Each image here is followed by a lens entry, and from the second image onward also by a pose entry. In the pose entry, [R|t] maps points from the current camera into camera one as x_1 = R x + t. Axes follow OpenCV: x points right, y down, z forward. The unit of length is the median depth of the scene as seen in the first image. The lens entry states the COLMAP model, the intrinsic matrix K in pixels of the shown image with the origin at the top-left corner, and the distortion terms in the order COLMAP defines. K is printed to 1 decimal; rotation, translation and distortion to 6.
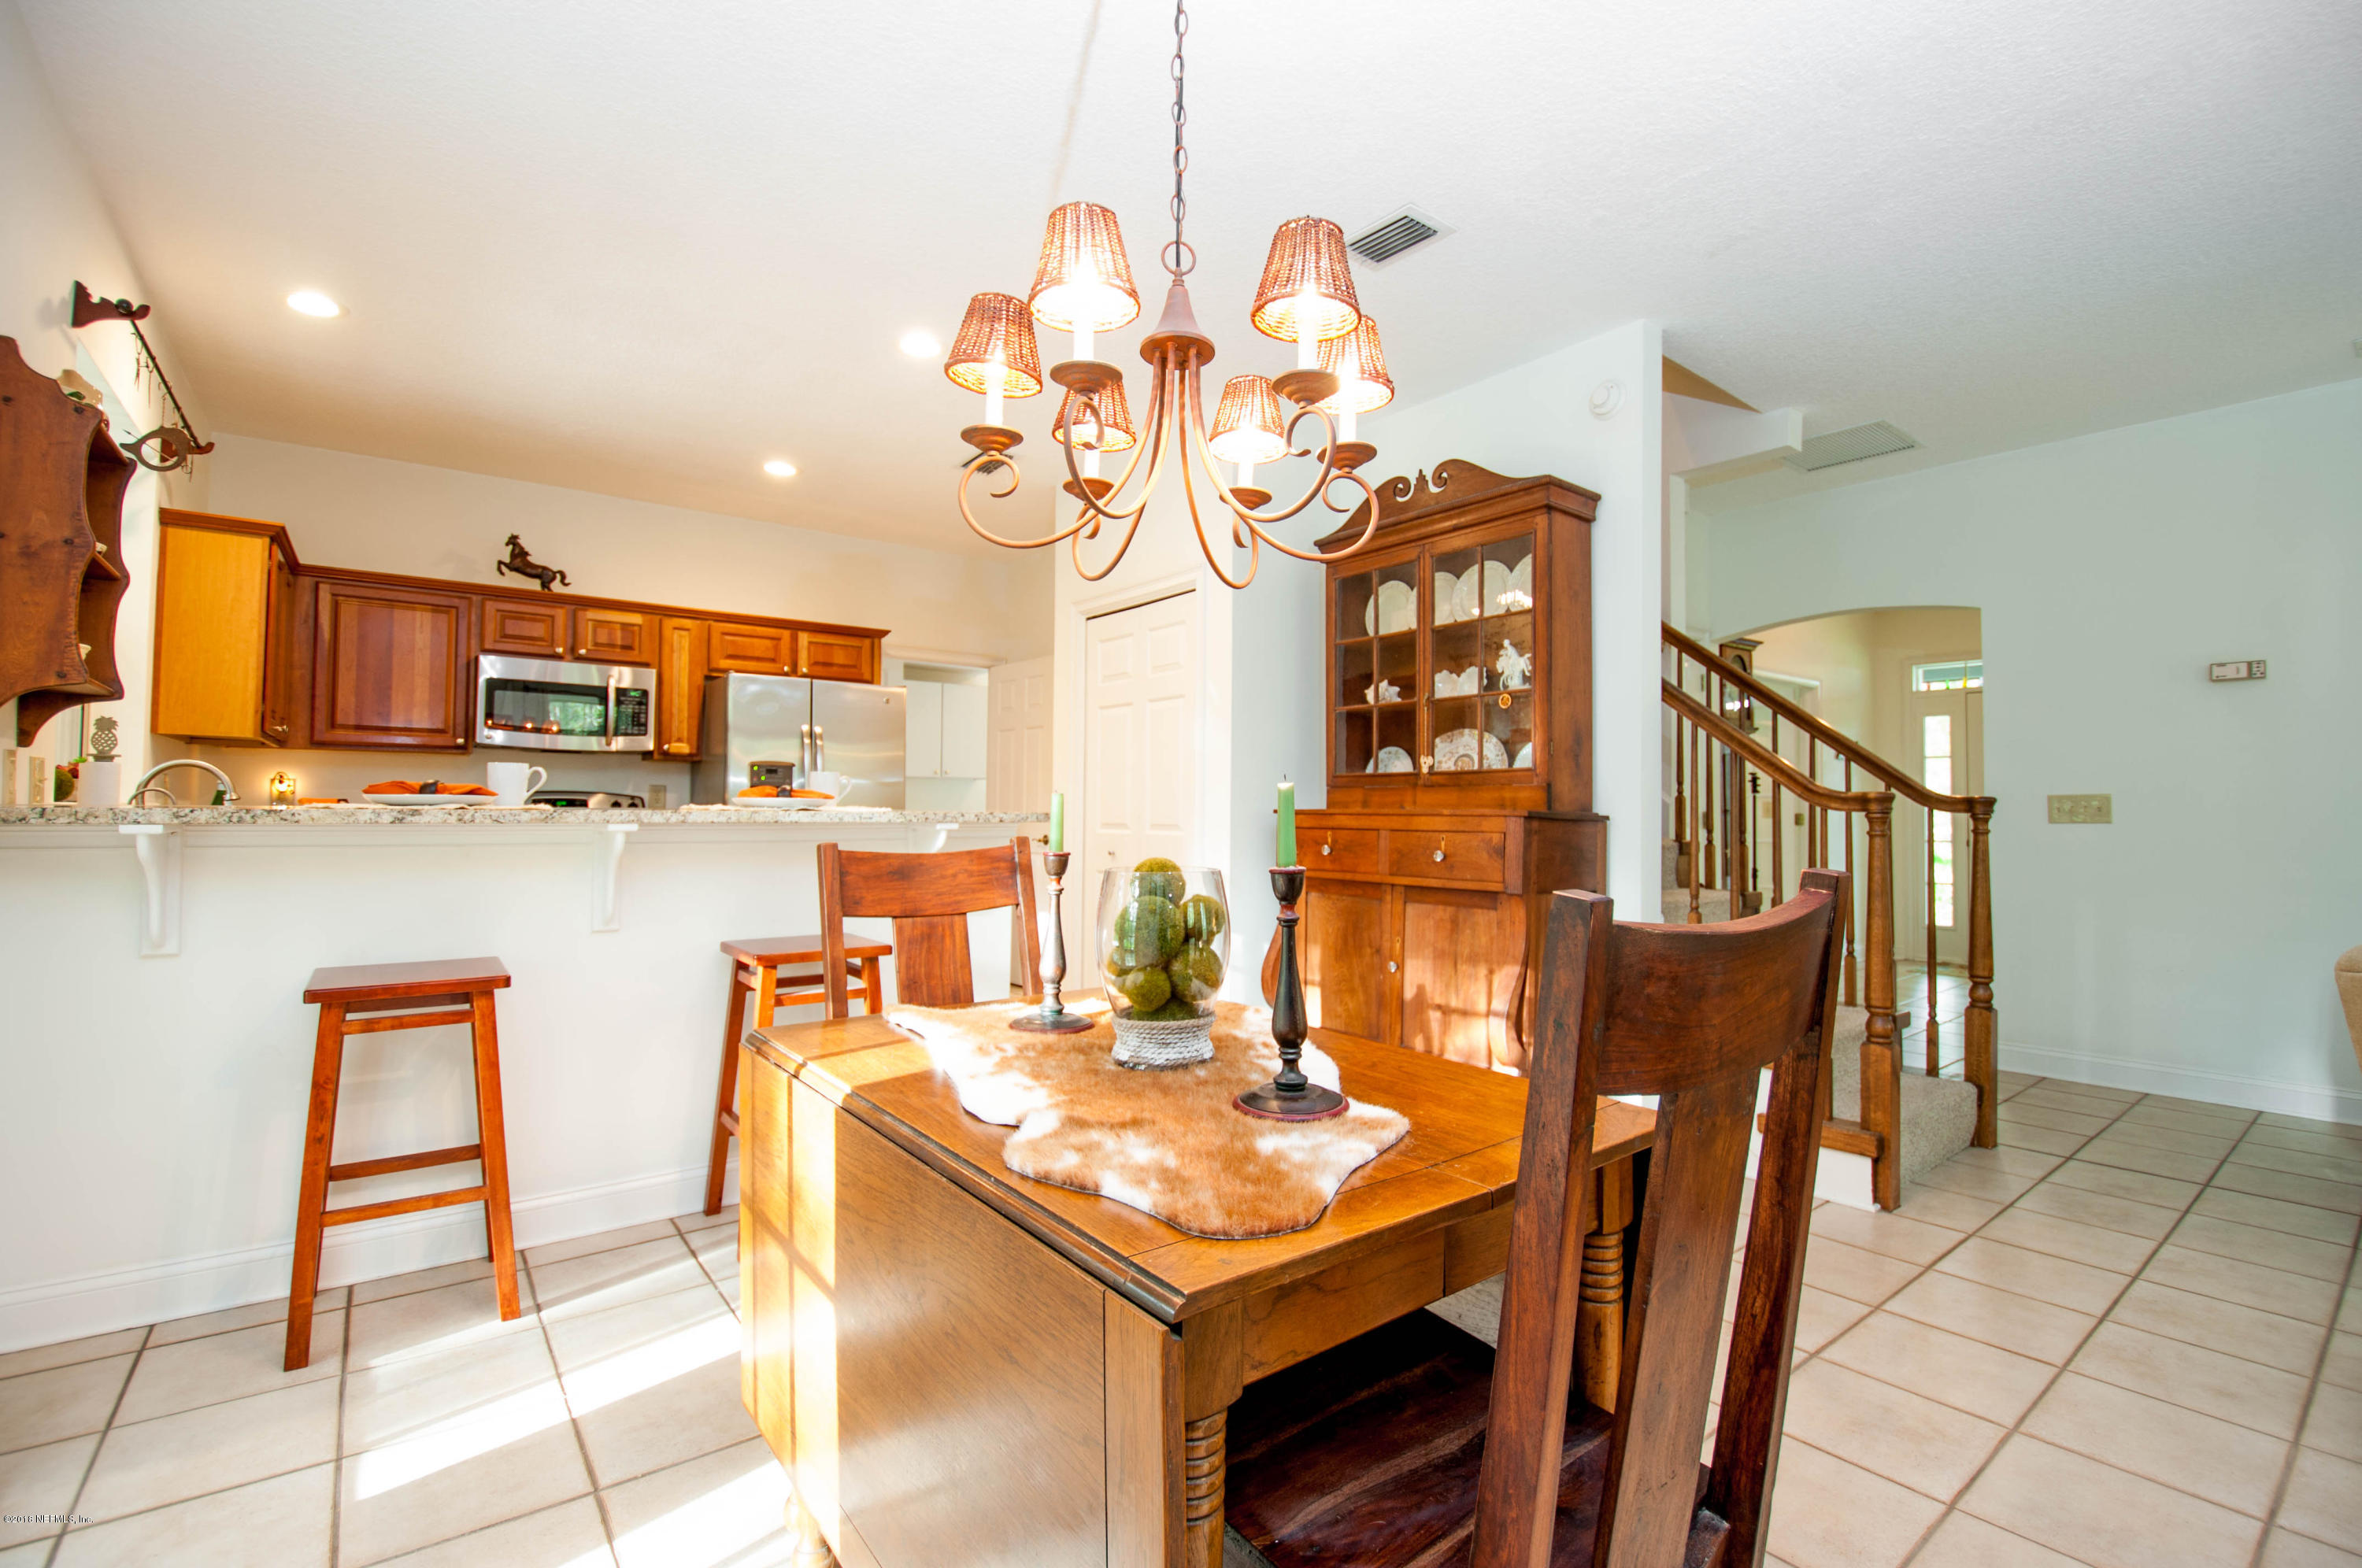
lens RADIAL K [[1021.6, 0, 1177.7], [0, 1021.6, 793.7], [0, 0, 1]] dist [0.001081, -0.000317]
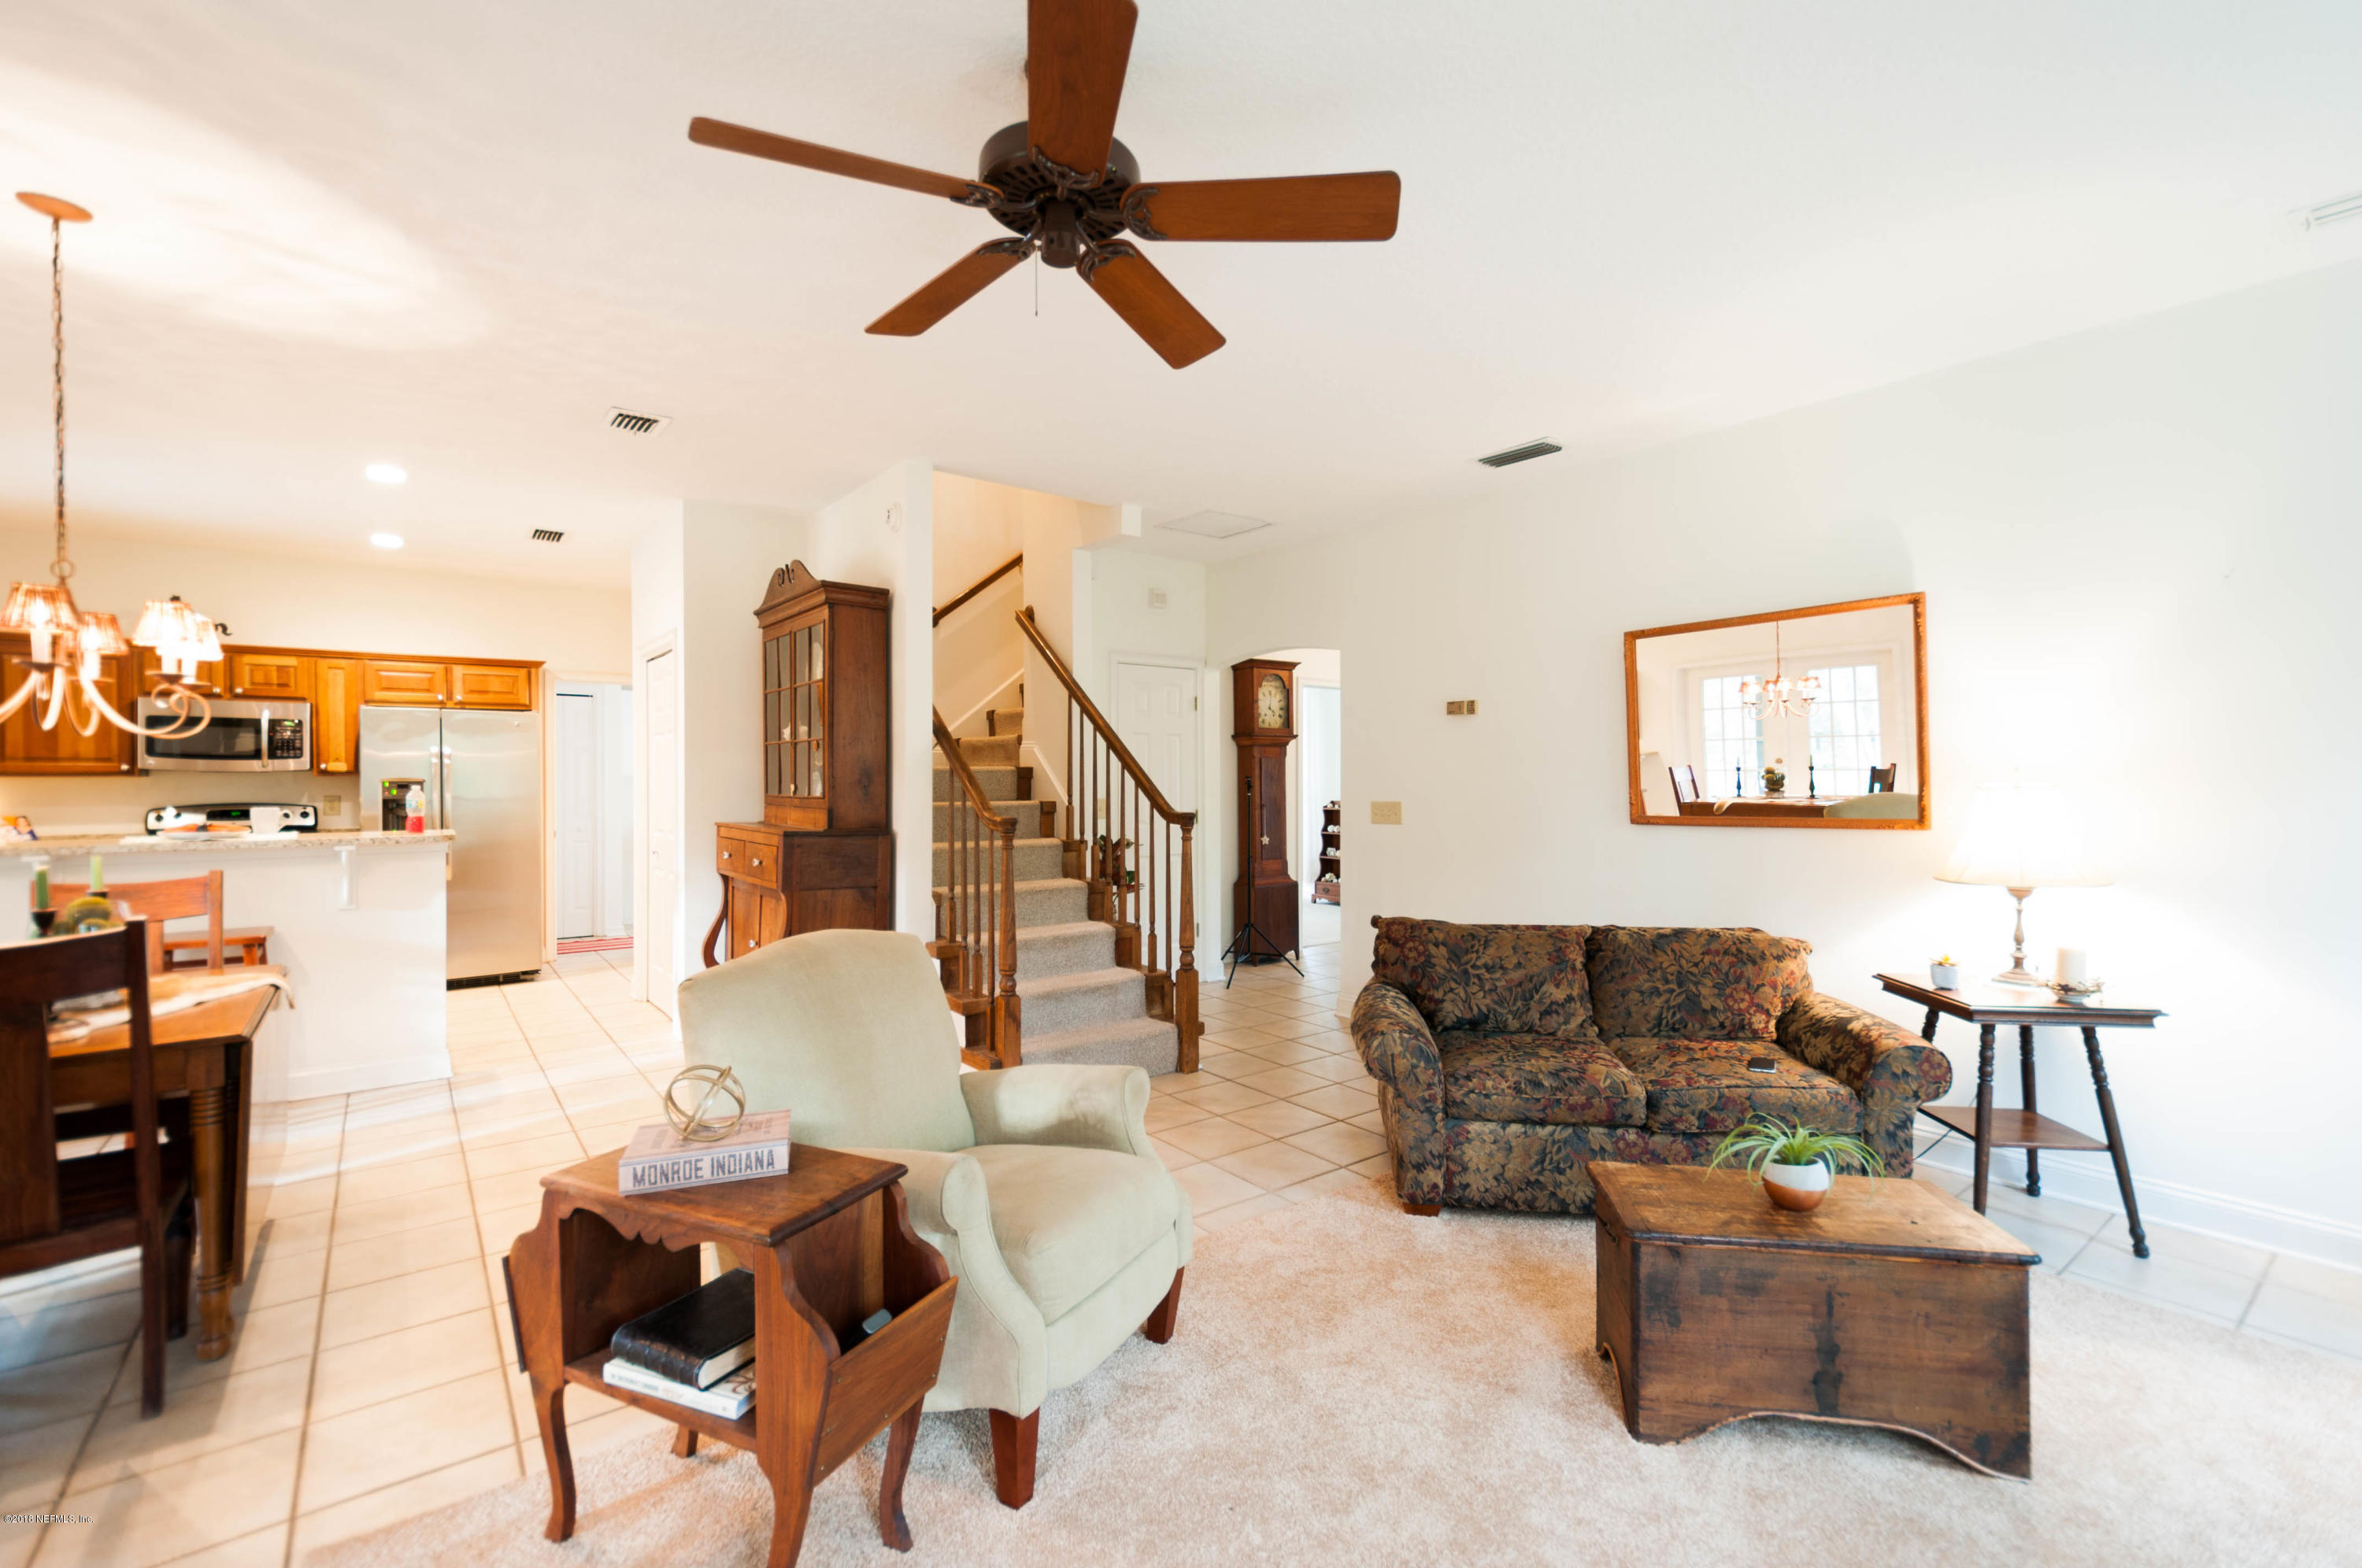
lens RADIAL K [[1021.6, 0, 1197.2], [0, 1021.6, 783.6], [0, 0, 1]] dist [0.001081, -0.000317]
pose [[0.999899, -0.008938, 0.011050, 0.543990], [0.008677, 0.999689, 0.023388, -0.045960], [-0.011255, -0.023290, 0.999665, -0.233616]]
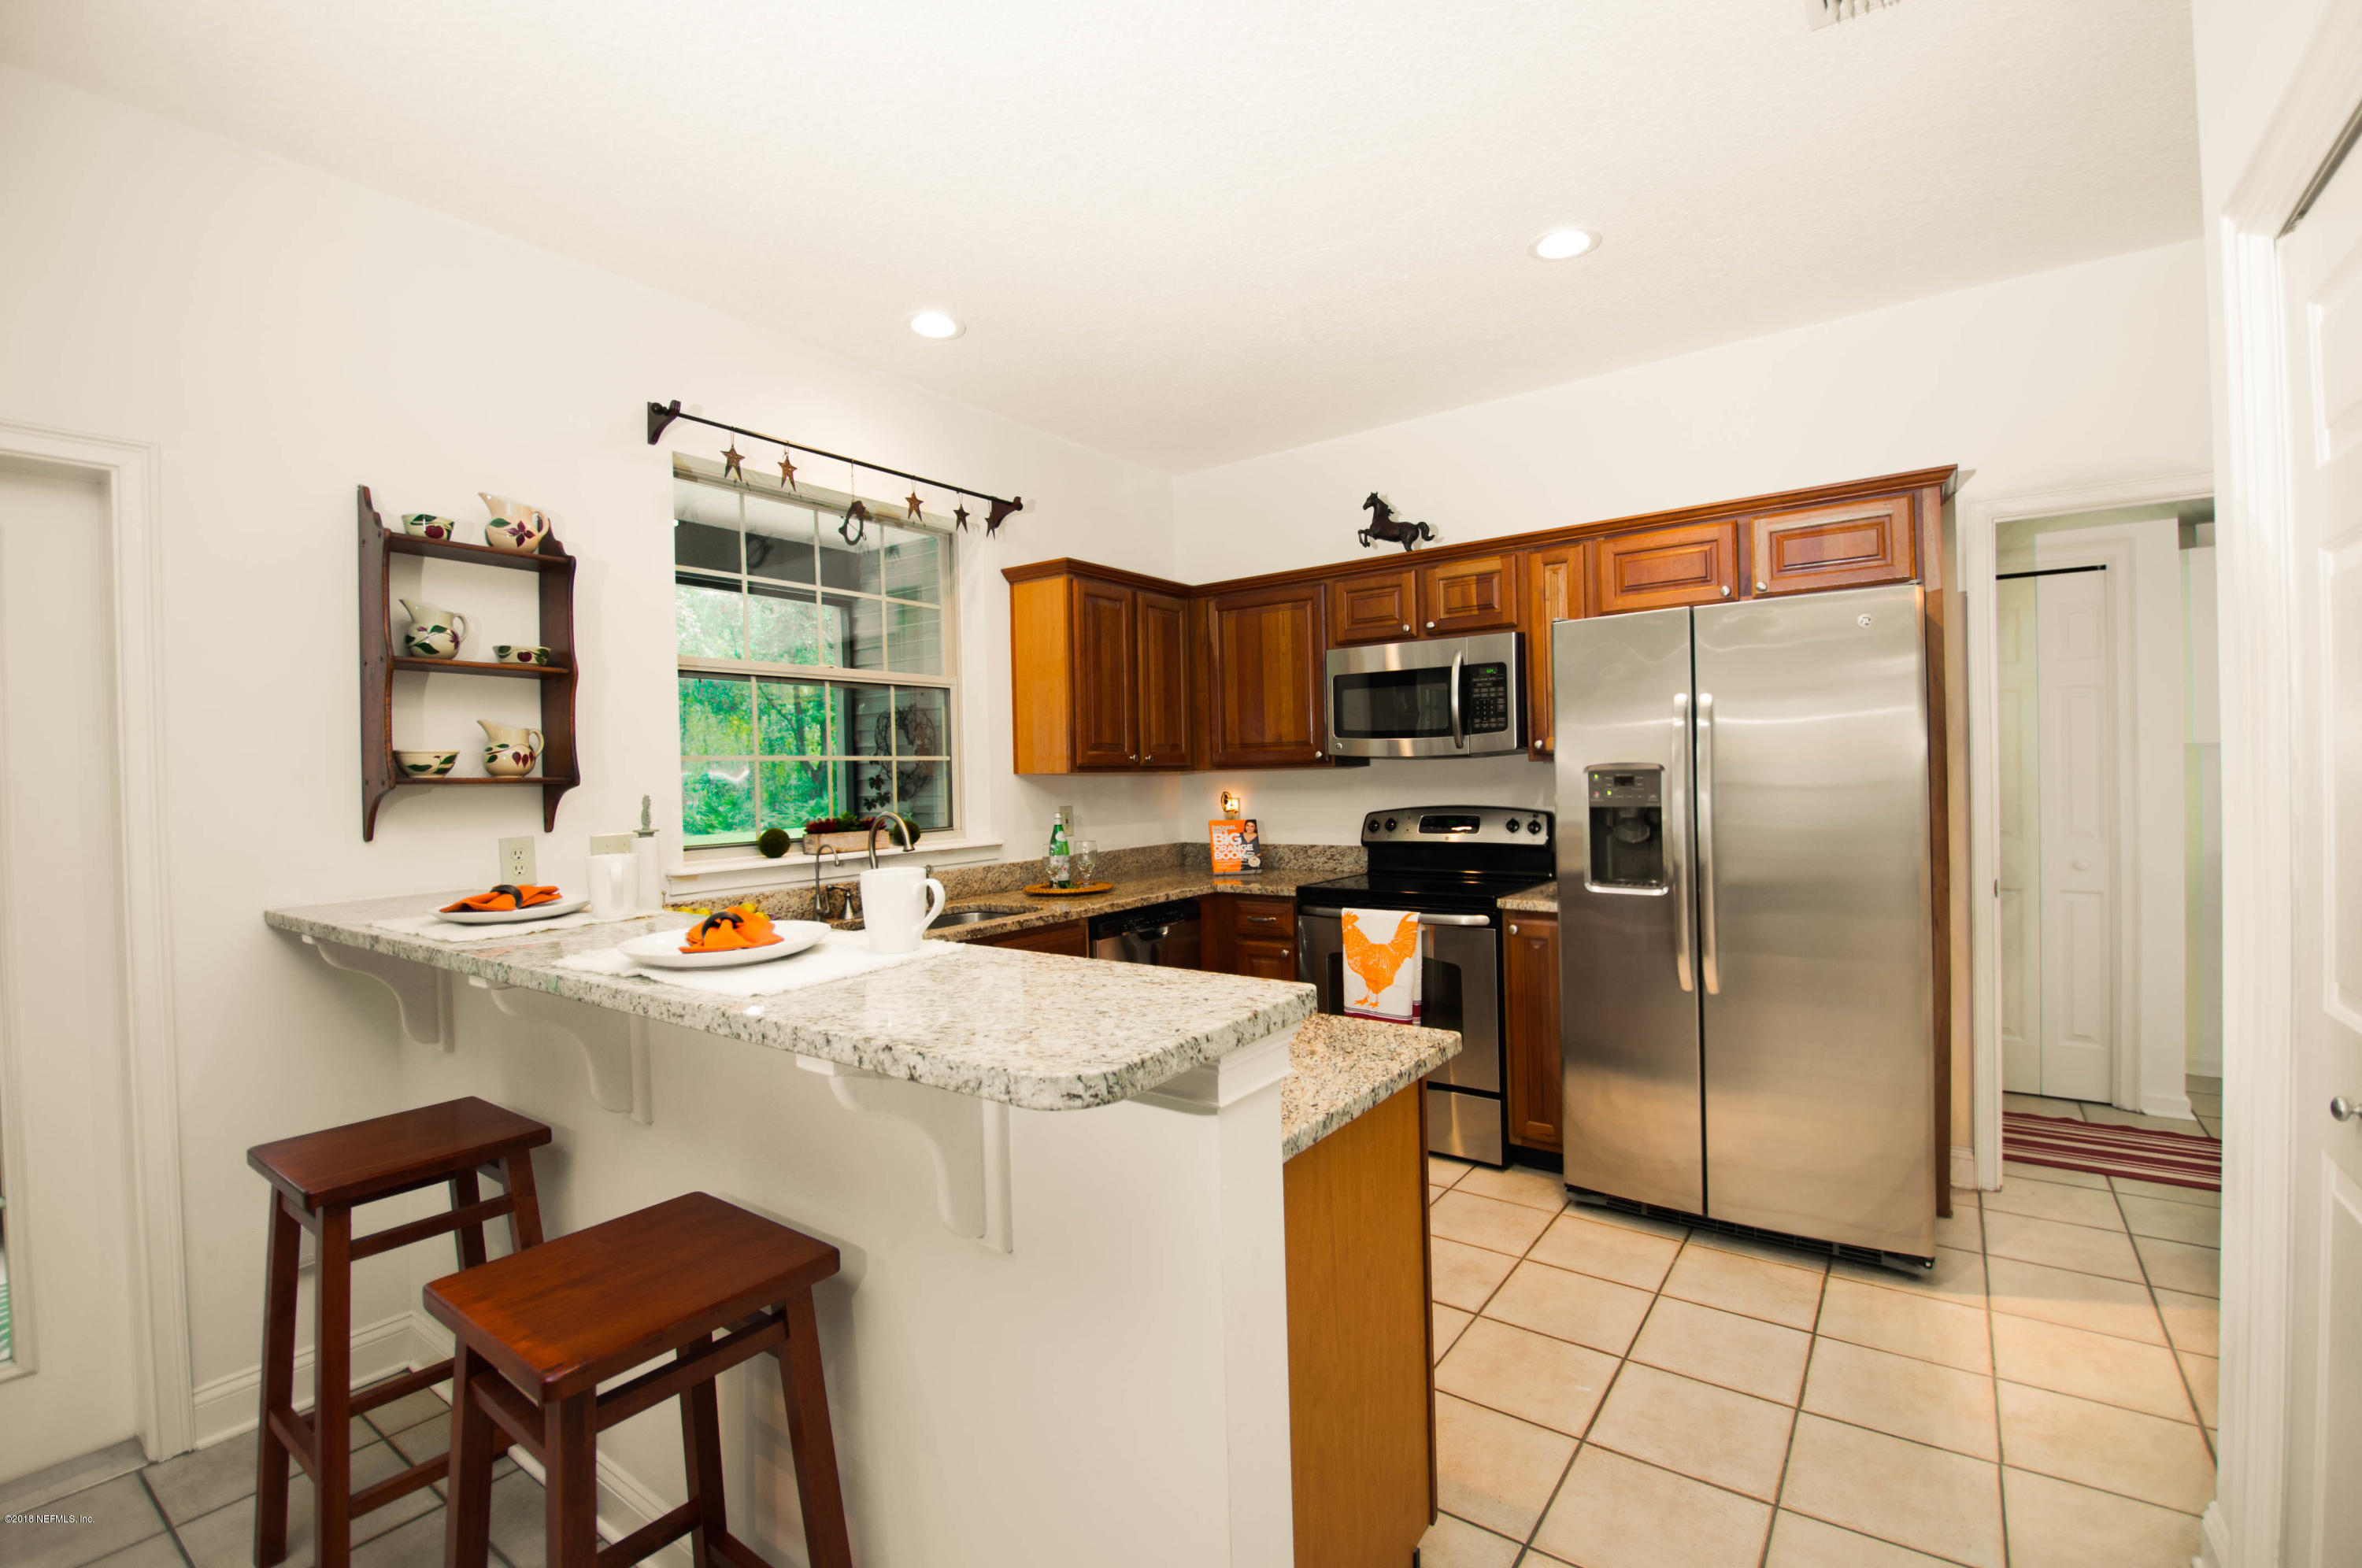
lens RADIAL K [[1021.6, 0, 1186.5], [0, 1021.6, 795.0], [0, 0, 1]] dist [0.001081, -0.000317]
pose [[0.292814, 0.007117, -0.956143, 0.081311], [0.040687, 0.998974, 0.019897, -0.035850], [0.955303, -0.044729, 0.292224, 0.602850]]
